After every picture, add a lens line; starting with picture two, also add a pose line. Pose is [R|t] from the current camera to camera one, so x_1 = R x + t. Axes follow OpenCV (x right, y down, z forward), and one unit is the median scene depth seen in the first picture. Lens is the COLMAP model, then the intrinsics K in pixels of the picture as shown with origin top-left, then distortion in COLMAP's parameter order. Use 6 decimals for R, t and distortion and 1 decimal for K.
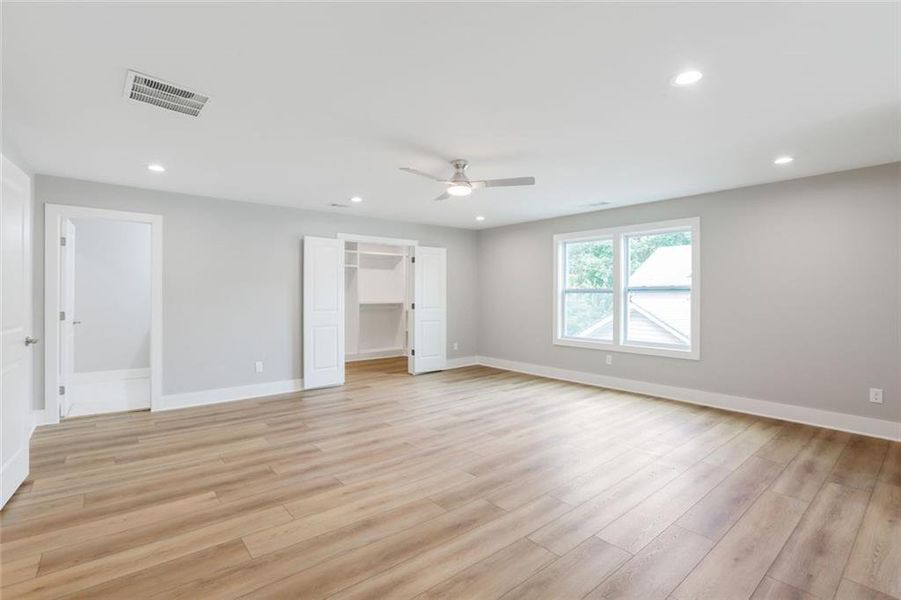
lens RADIAL K [[411.8, 0, 451.8], [0, 411.8, 298.0], [0, 0, 1]] dist [-0.048063, 0.017738]
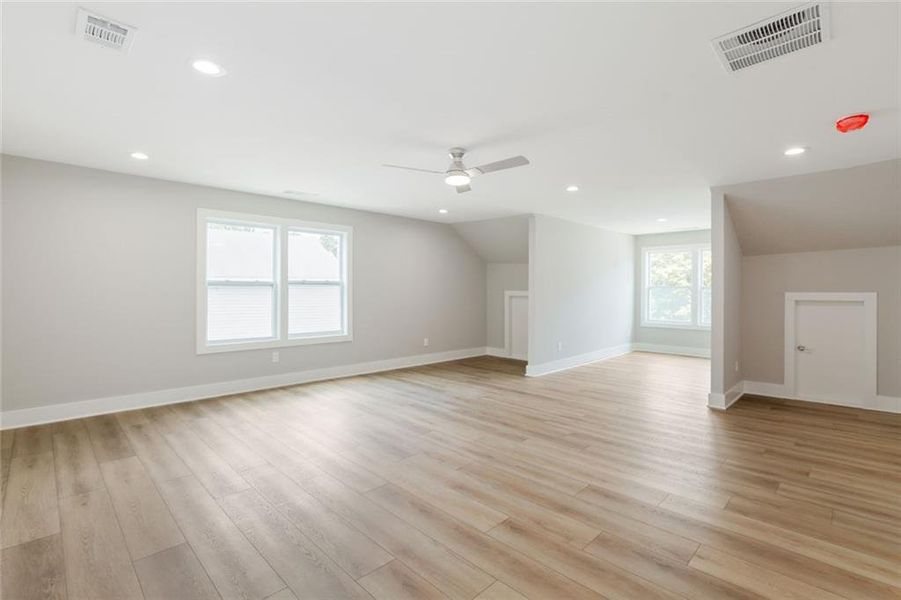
lens RADIAL K [[422.0, 0, 435.5], [0, 422.0, 287.9], [0, 0, 1]] dist [-0.014275, 0.000877]
pose [[-0.056076, 0.005190, 0.998413, -0.959072], [0.003387, 0.999982, -0.005008, -0.004499], [-0.998421, 0.003101, -0.056092, 1.094598]]
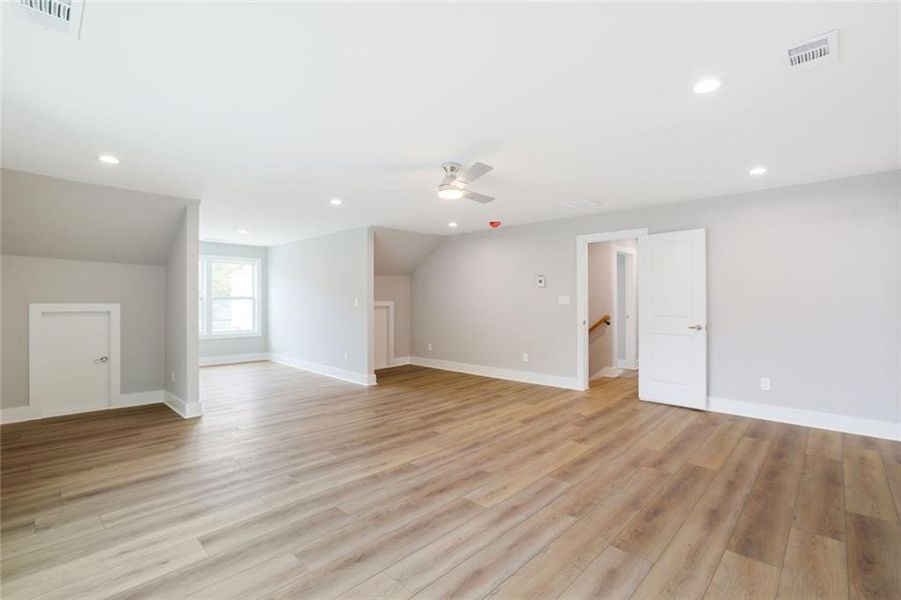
lens RADIAL K [[411.8, 0, 451.8], [0, 411.8, 298.0], [0, 0, 1]] dist [-0.048063, 0.017738]
pose [[-0.994050, -0.000136, -0.108922, 0.122242], [0.000291, 0.999992, -0.003909, -0.009225], [0.108922, -0.003918, -0.994043, 1.955822]]
